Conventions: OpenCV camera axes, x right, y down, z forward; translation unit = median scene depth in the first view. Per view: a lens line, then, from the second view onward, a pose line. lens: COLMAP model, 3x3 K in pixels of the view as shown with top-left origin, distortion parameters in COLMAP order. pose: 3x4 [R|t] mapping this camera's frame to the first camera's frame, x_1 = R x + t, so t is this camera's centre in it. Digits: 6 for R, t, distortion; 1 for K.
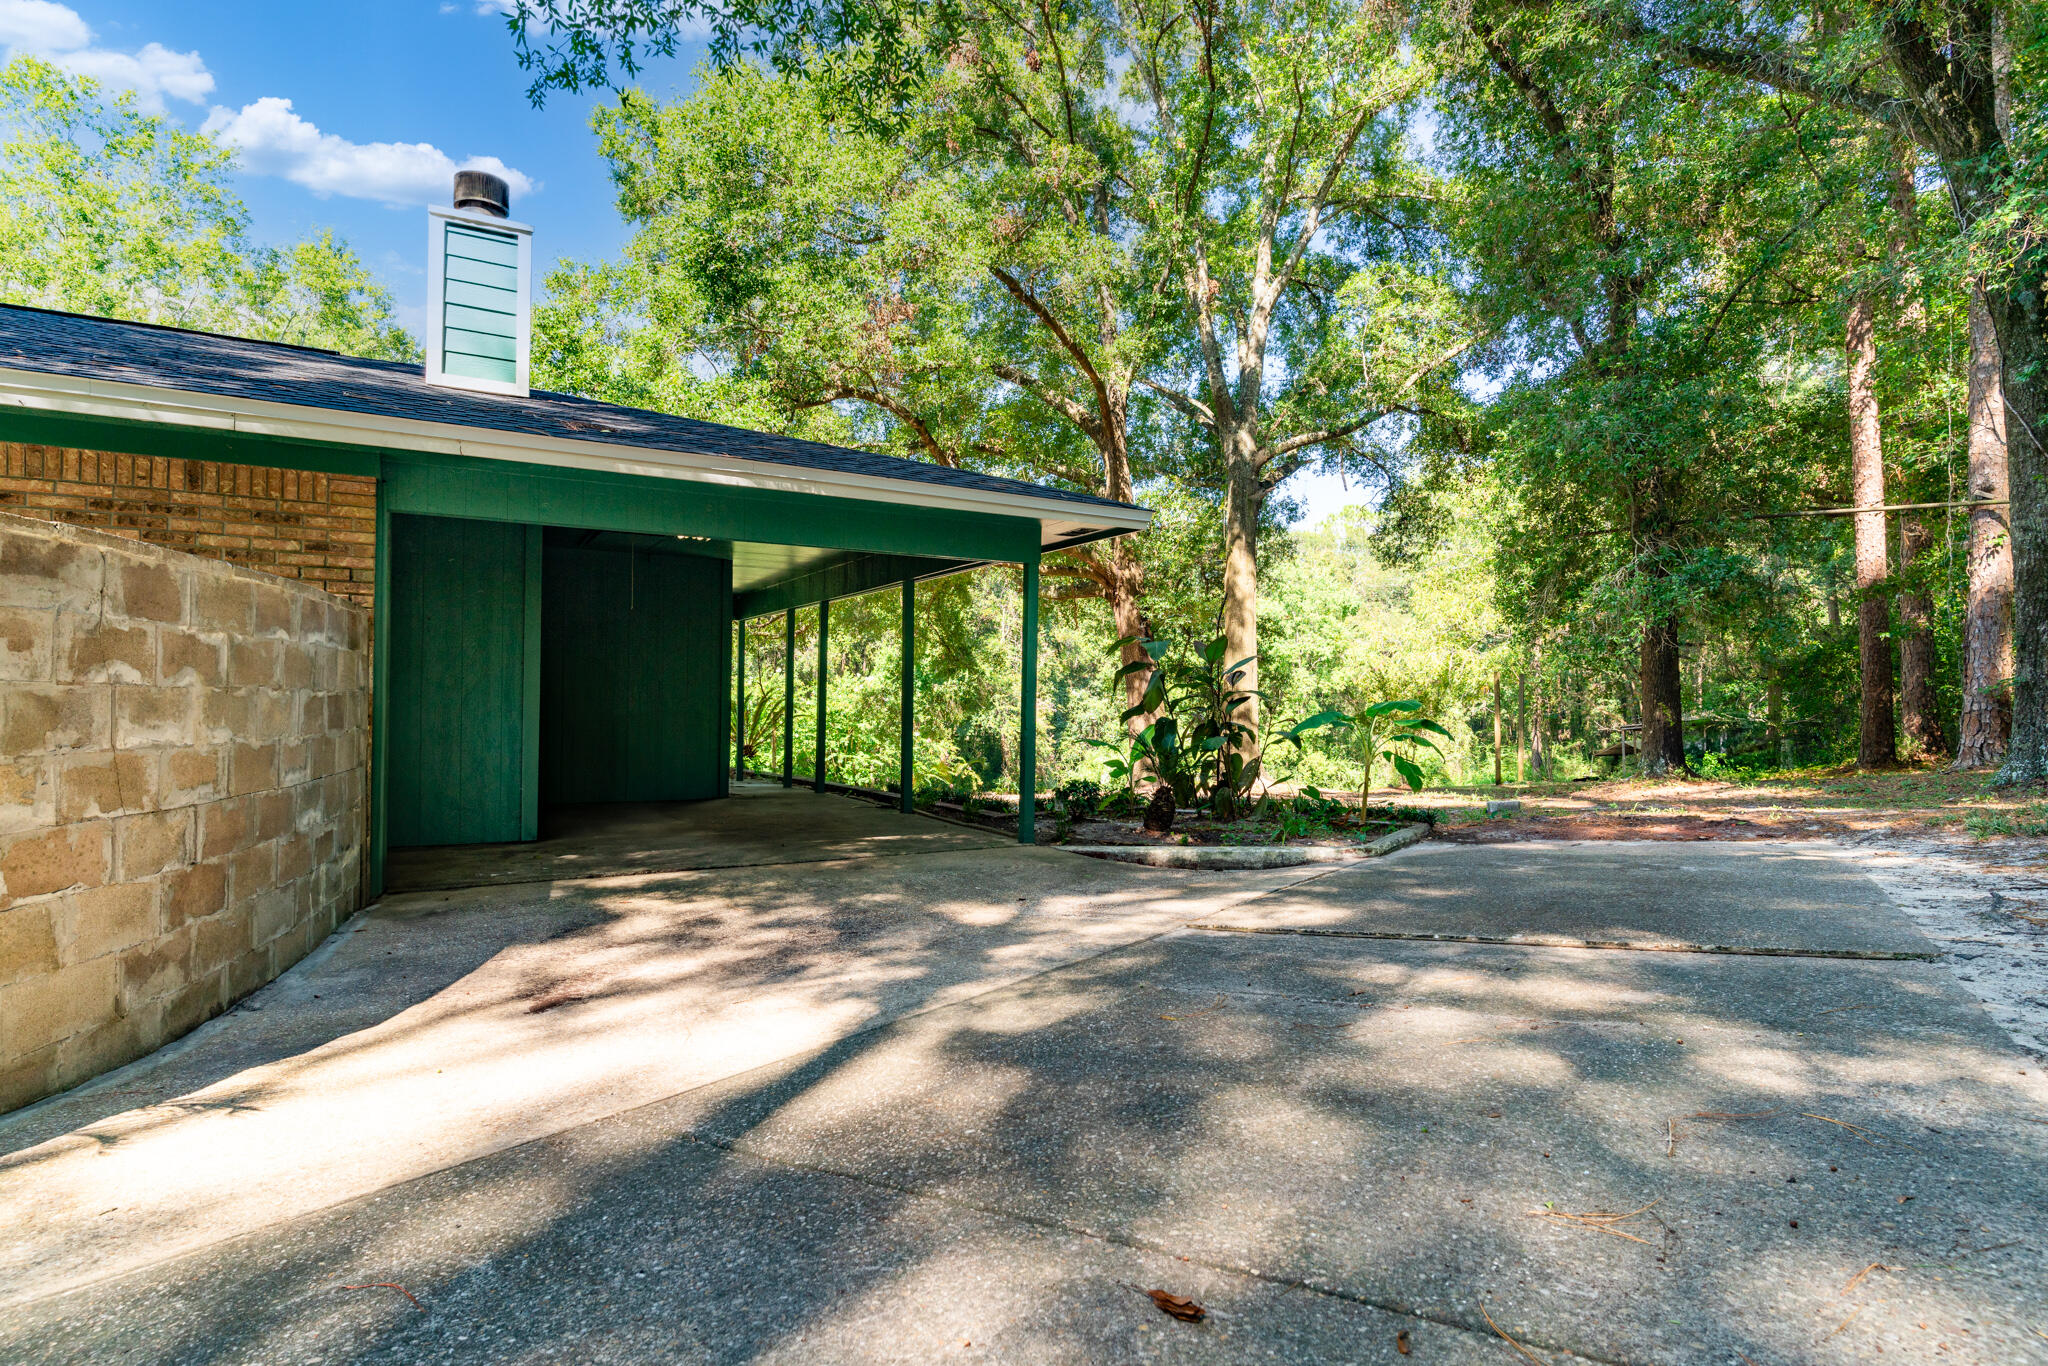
lens RADIAL K [[1012.6, 0, 1057.9], [0, 1012.6, 692.0], [0, 0, 1]] dist [-0.003561, -0.000087]
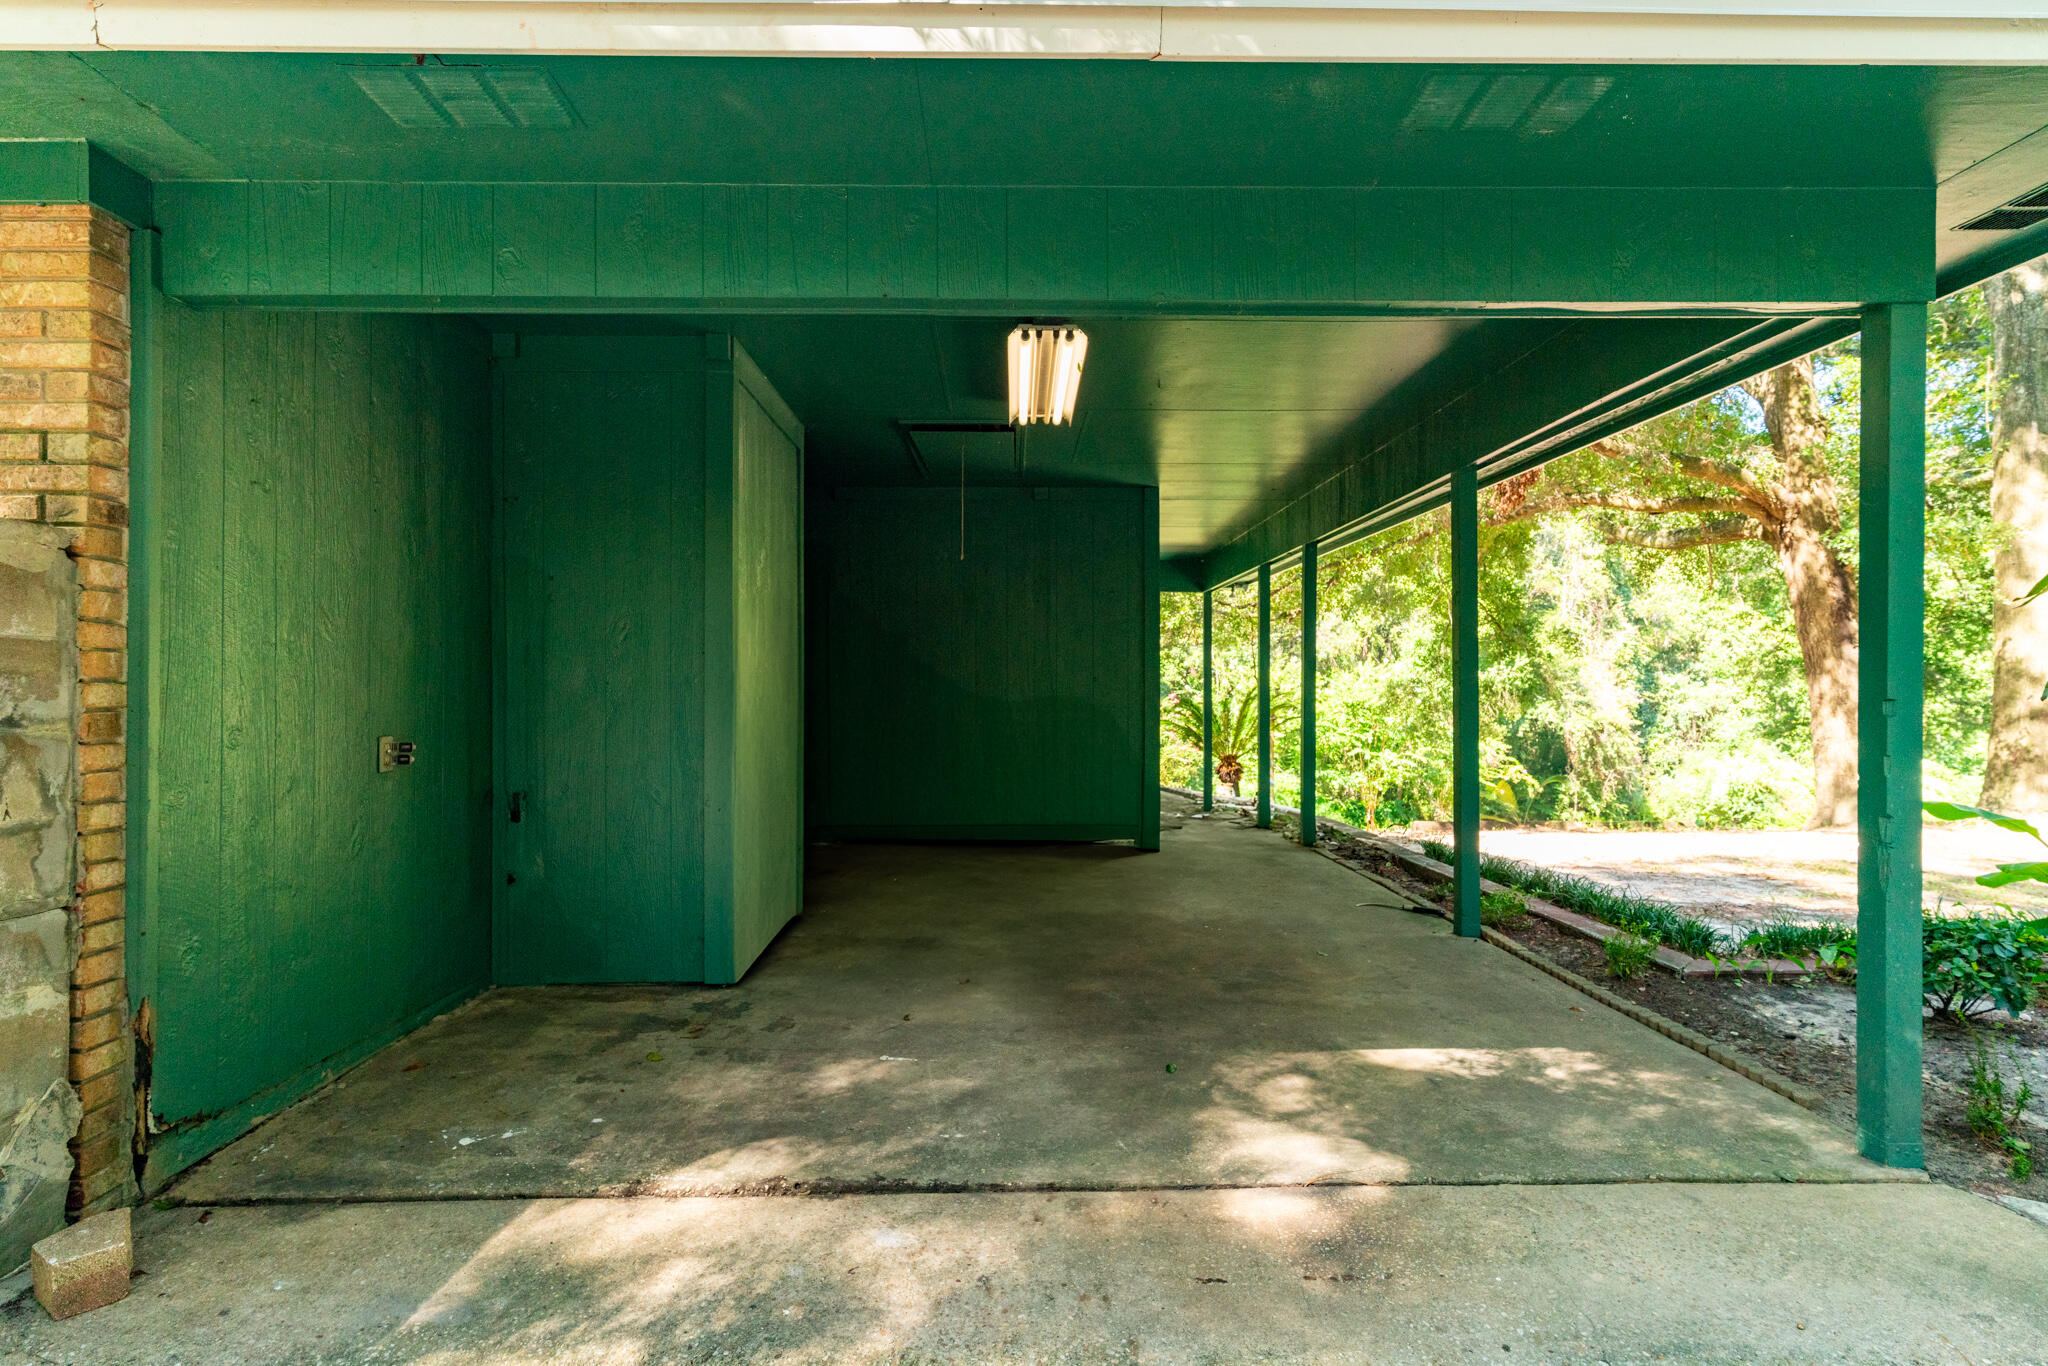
lens RADIAL K [[977.5, 0, 1021.3], [0, 977.5, 680.3], [0, 0, 1]] dist [0.001842, 0.001274]
pose [[0.851768, -0.014798, -0.523710, -0.019220], [0.014236, 0.999886, -0.005100, -0.001662], [0.523725, -0.003111, 0.851882, 0.108677]]
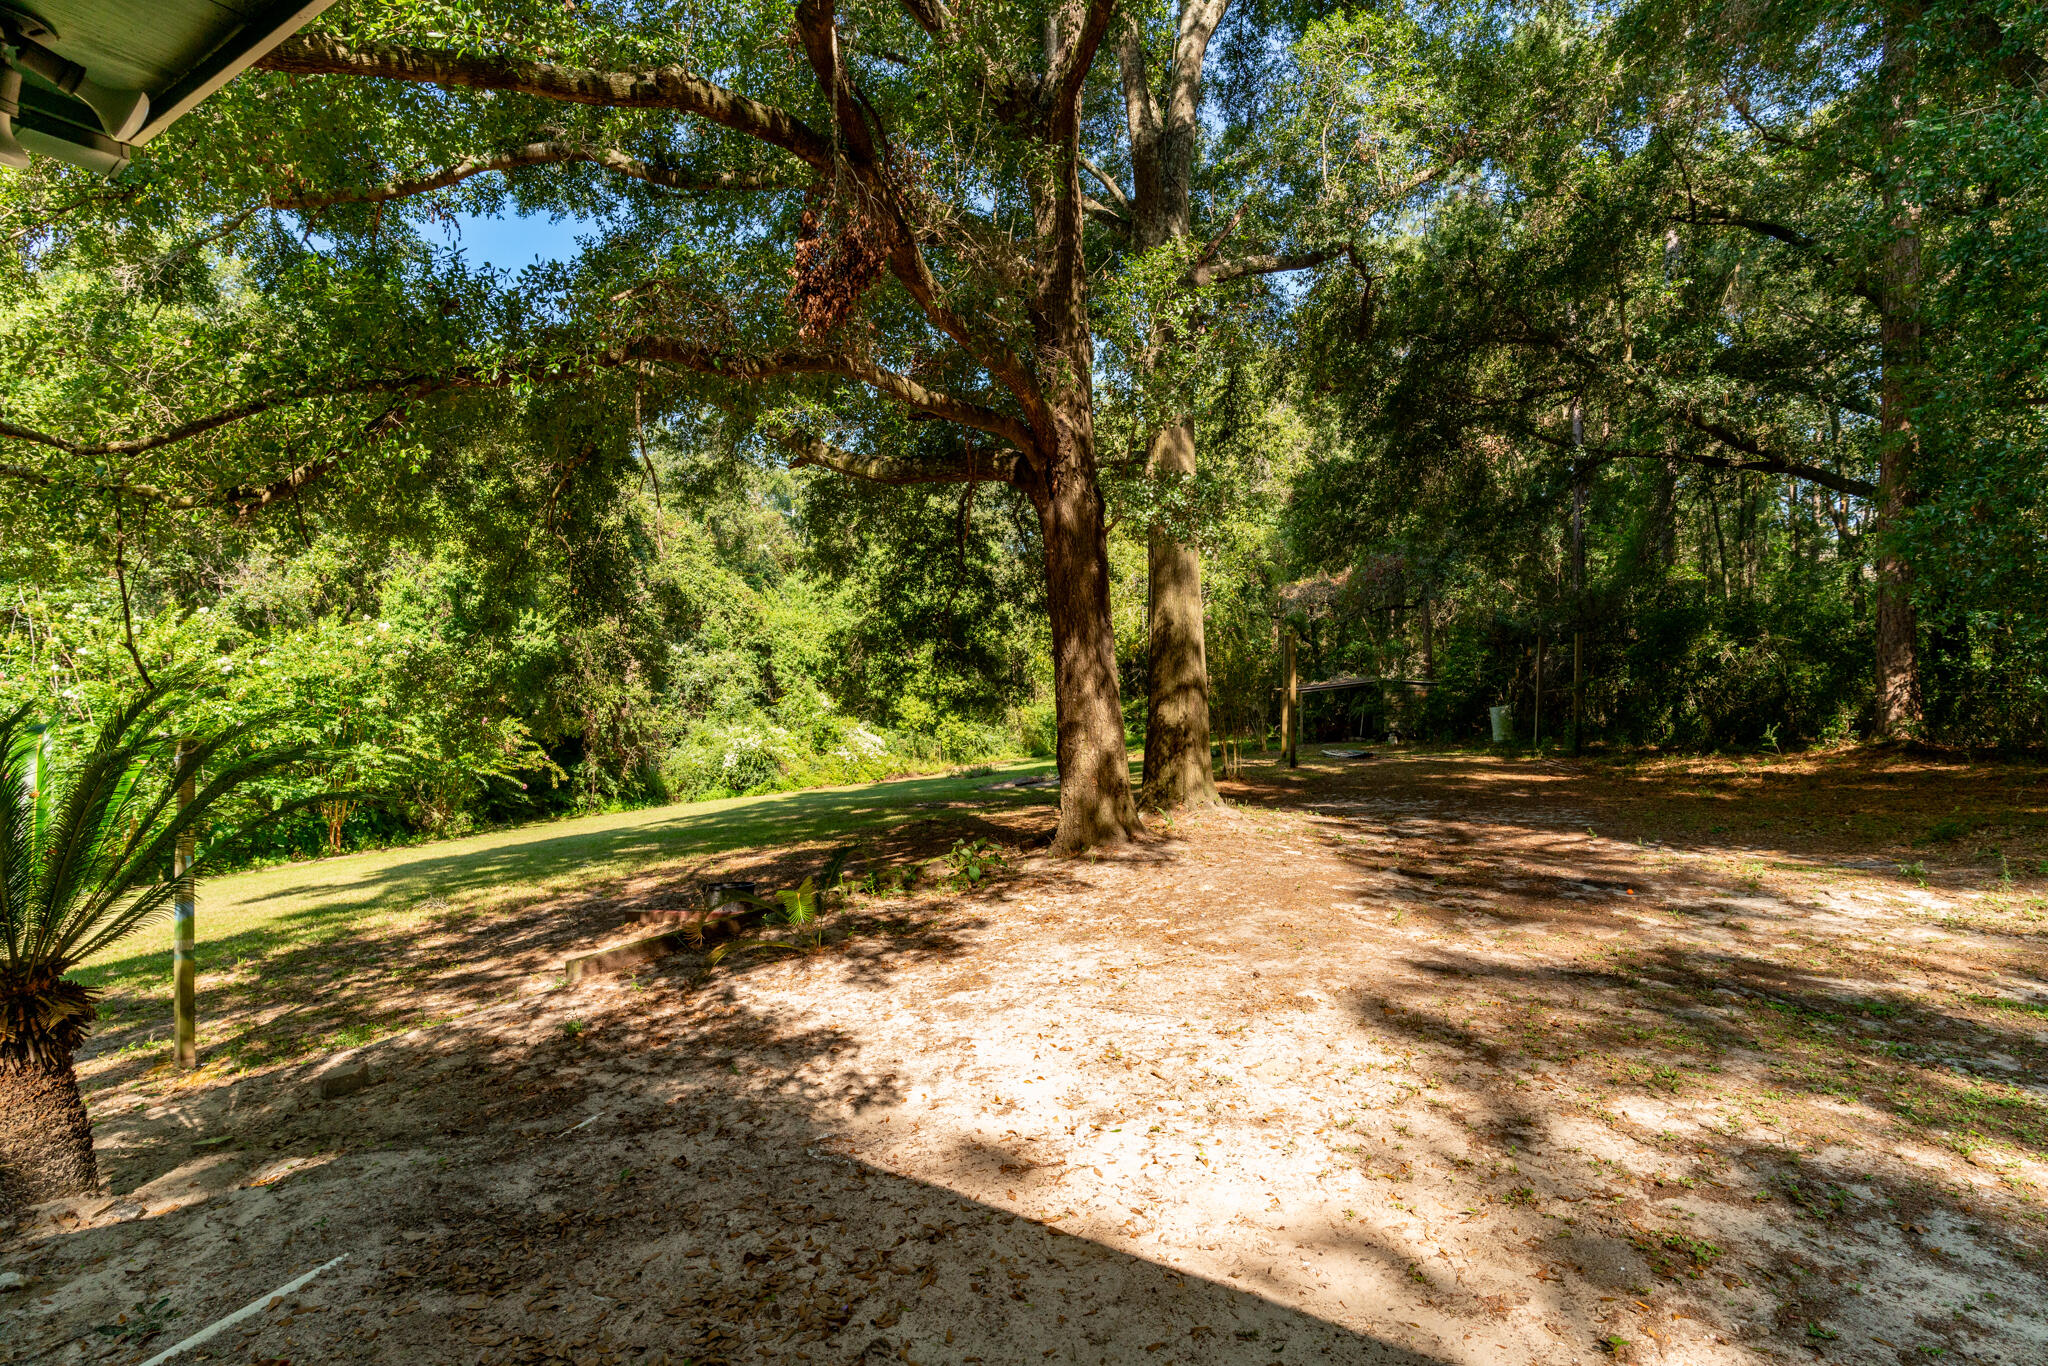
lens RADIAL K [[977.5, 0, 1021.3], [0, 977.5, 680.3], [0, 0, 1]] dist [0.001842, 0.001274]
pose [[0.911596, -0.006959, 0.411029, -0.074495], [-0.007946, 0.999372, 0.034544, -0.003632], [-0.411011, -0.034756, 0.910968, 0.288634]]
